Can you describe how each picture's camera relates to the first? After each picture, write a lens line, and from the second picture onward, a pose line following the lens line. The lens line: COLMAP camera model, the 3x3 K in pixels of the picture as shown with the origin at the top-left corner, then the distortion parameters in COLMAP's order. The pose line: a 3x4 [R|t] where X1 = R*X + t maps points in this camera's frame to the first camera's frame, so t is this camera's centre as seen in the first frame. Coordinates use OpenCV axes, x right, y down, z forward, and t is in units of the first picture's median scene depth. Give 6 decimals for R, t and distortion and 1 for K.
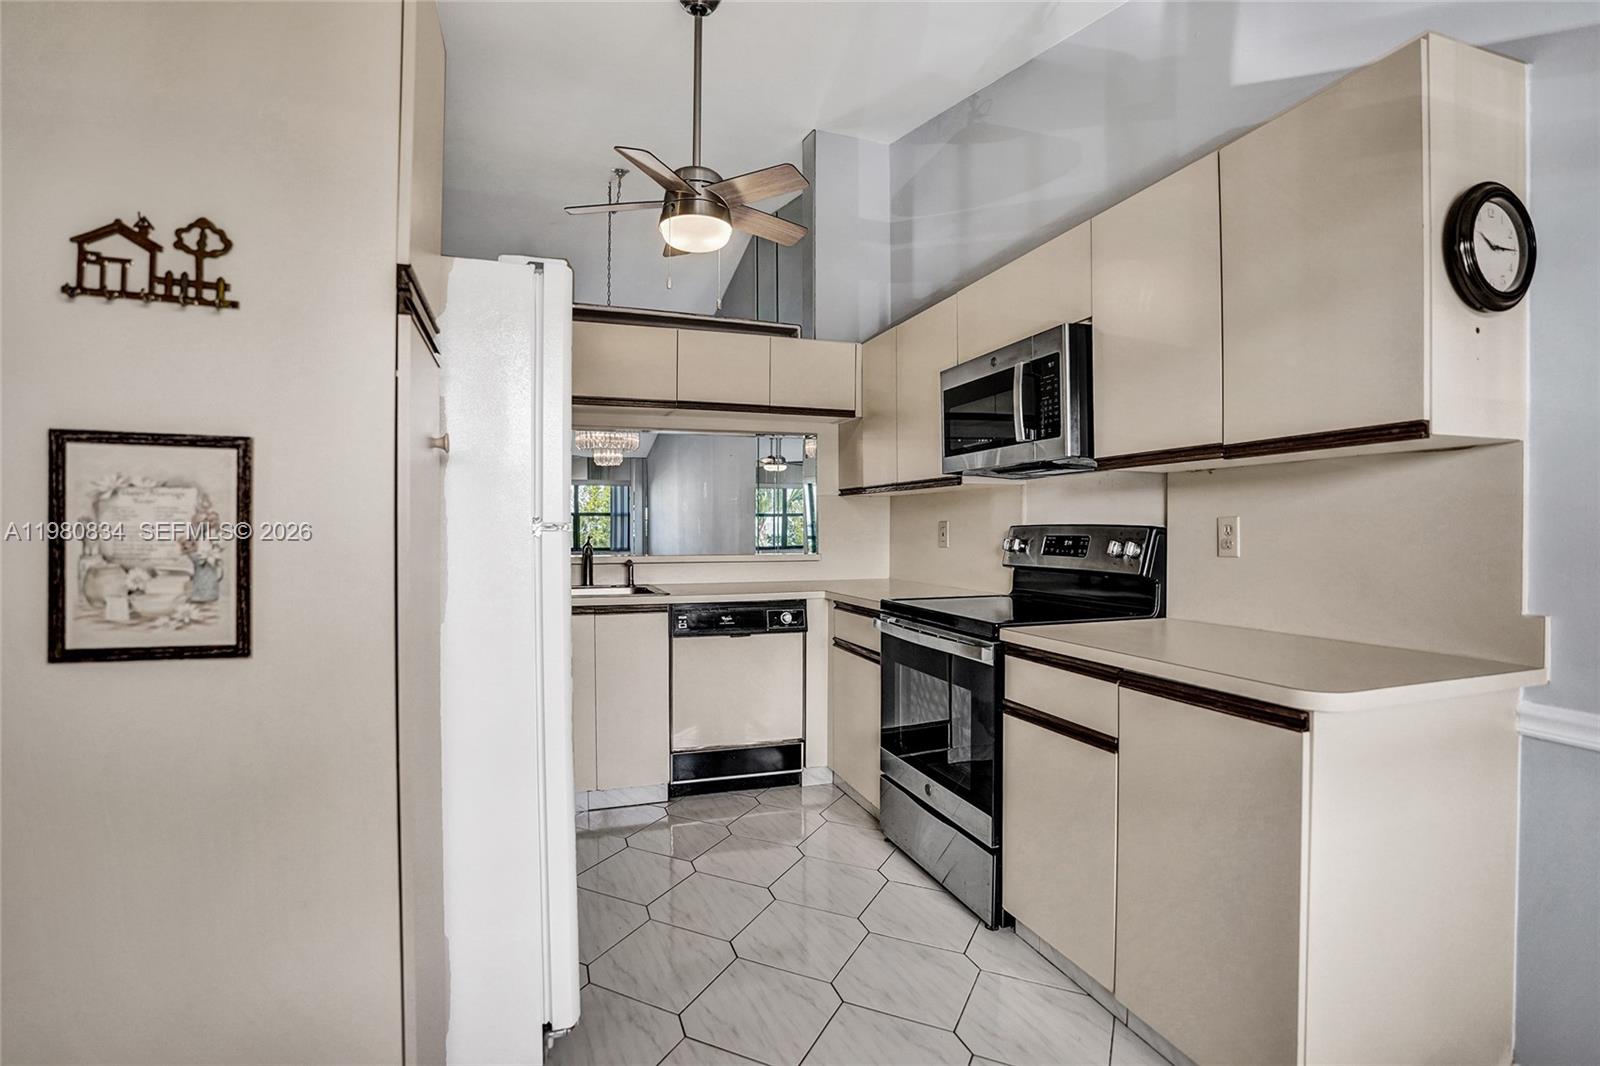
lens RADIAL K [[743.9, 0, 802.0], [0, 743.9, 531.1], [0, 0, 1]] dist [-0.055238, 0.013553]
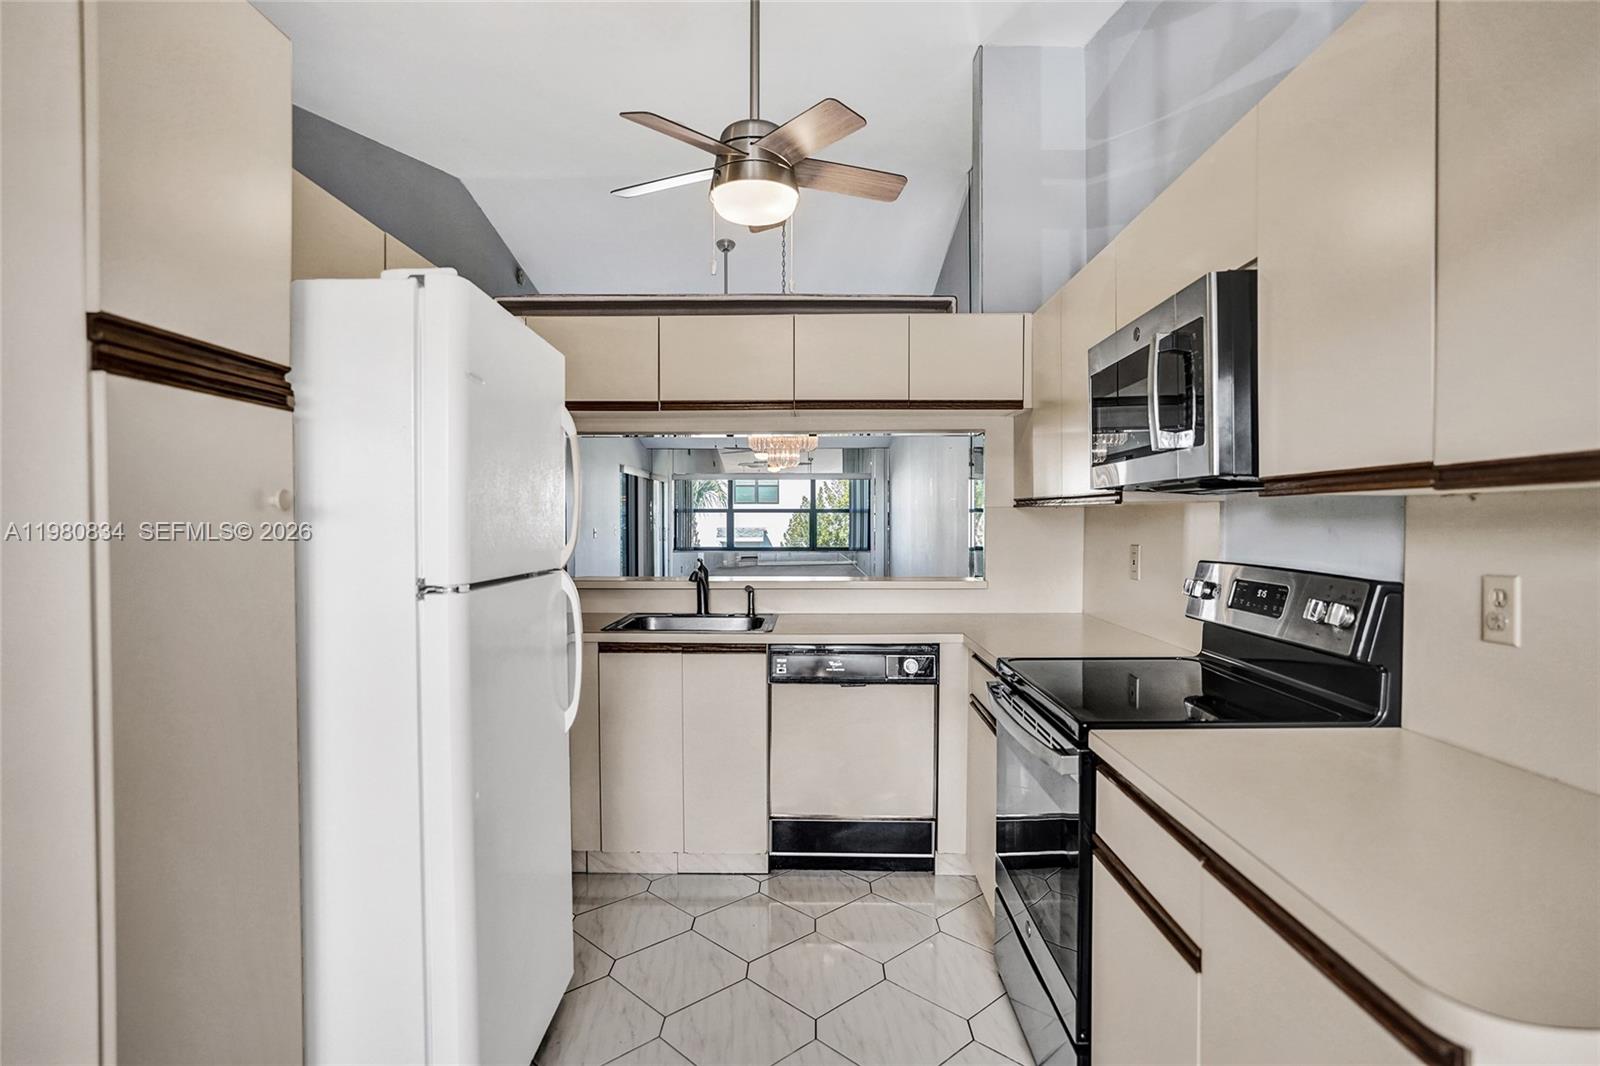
lens RADIAL K [[825.5, 0, 802.4], [0, 825.5, 536.1], [0, 0, 1]] dist [-0.026767, 0.004360]
pose [[0.941517, 0.005007, -0.336927, 0.177149], [0.000042, 0.999888, 0.014978, -0.039385], [0.336965, -0.014117, 0.941412, 0.126506]]
